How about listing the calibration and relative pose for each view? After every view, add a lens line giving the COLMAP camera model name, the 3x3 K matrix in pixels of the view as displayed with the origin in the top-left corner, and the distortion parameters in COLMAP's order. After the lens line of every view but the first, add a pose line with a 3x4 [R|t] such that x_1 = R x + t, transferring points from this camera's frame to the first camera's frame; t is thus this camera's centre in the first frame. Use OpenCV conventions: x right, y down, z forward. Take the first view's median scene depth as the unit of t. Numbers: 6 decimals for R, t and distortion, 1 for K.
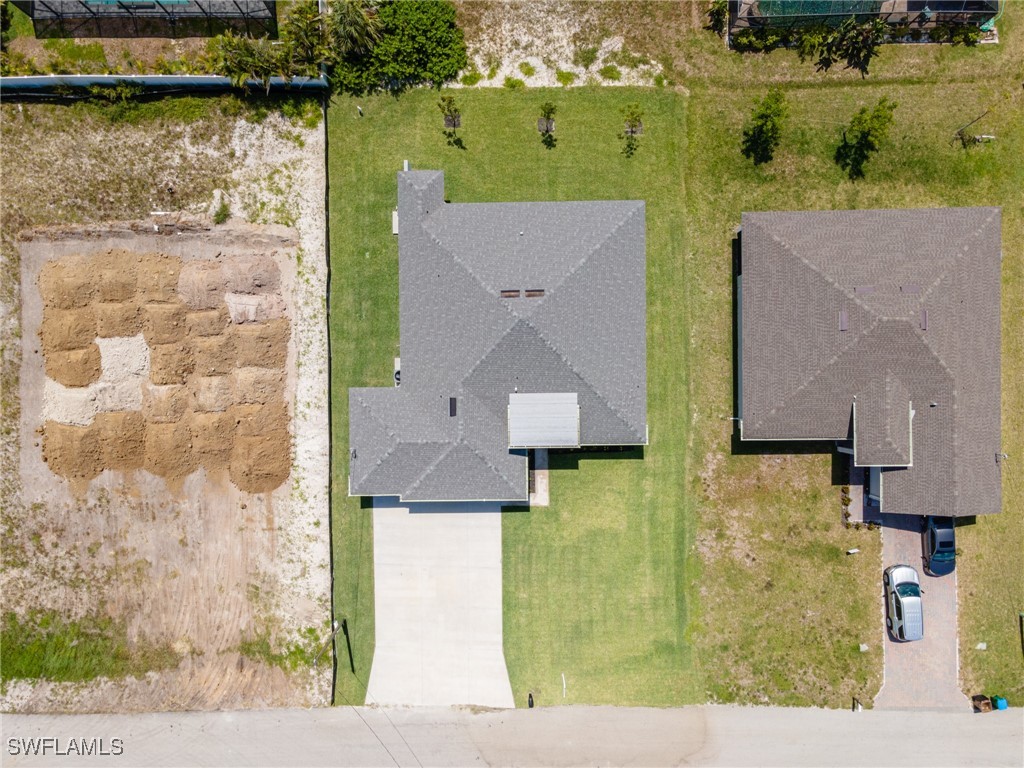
lens RADIAL K [[745.7, 0, 508.8], [0, 745.7, 390.3], [0, 0, 1]] dist [0.041329, 0.010301]
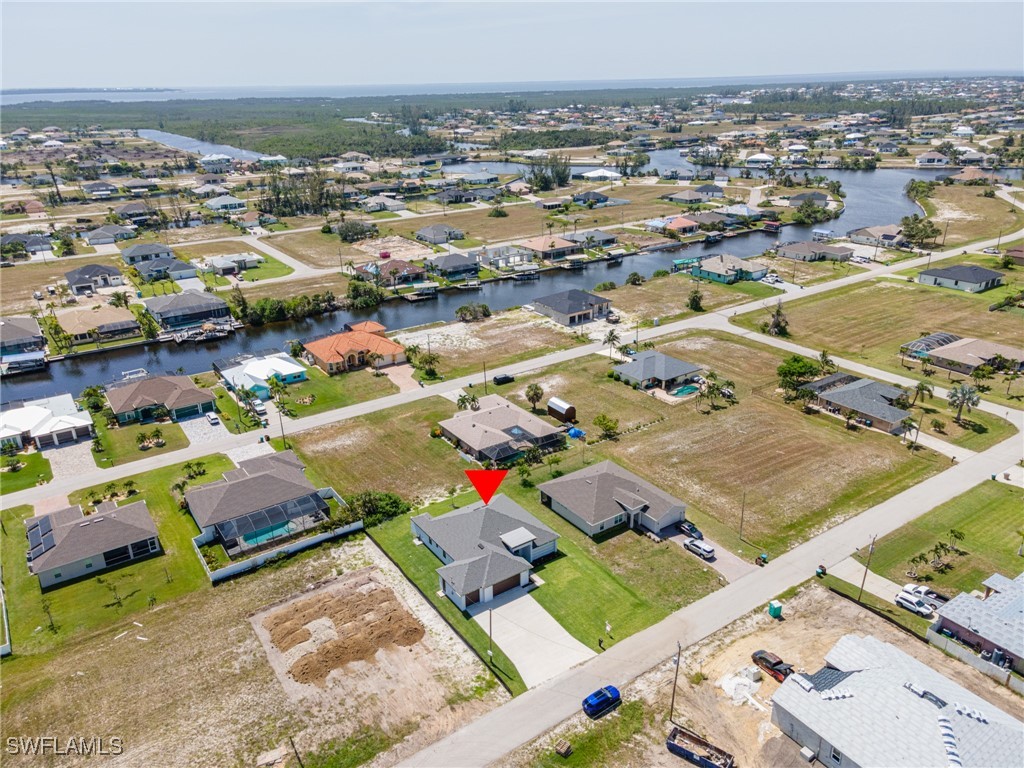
lens RADIAL K [[745.7, 0, 508.8], [0, 745.7, 390.3], [0, 0, 1]] dist [0.041329, 0.010301]
pose [[0.831357, -0.218607, 0.510937, -0.954797], [0.555553, 0.303156, -0.774246, 1.513648], [0.014363, 0.927528, 0.373478, -0.258427]]
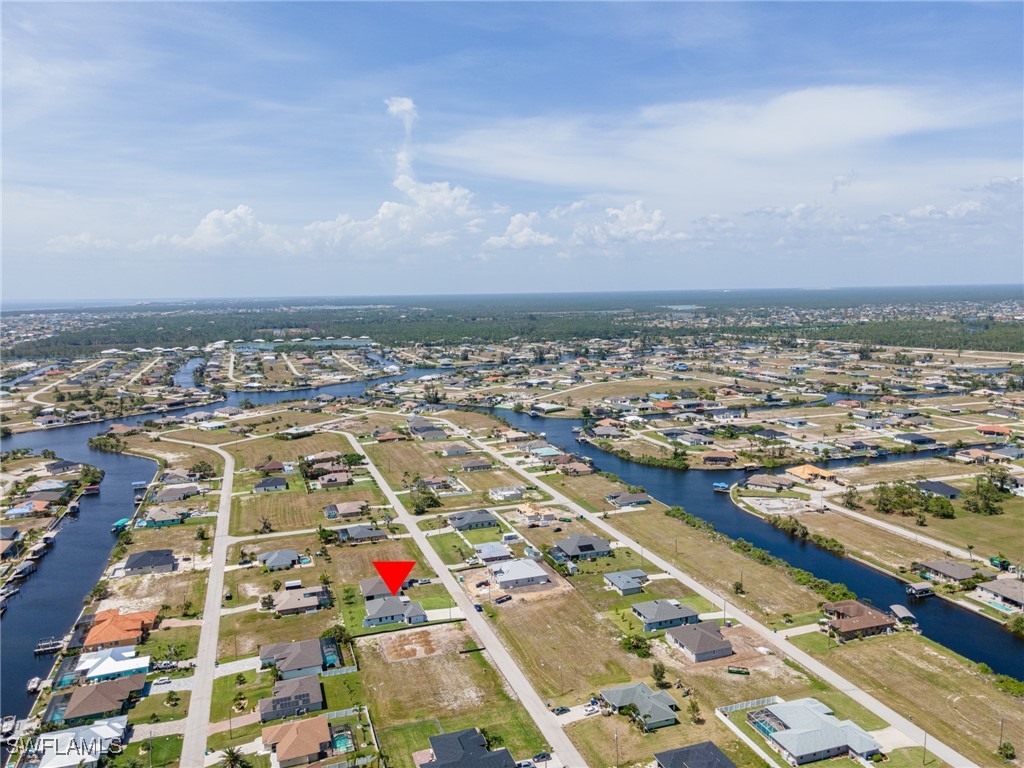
lens RADIAL K [[745.7, 0, 508.8], [0, 745.7, 390.3], [0, 0, 1]] dist [0.041329, 0.010301]
pose [[-0.312961, -0.114150, 0.942881, -5.132289], [0.949433, -0.063905, 0.307398, -0.822492], [0.025166, 0.991406, 0.128377, -1.270312]]
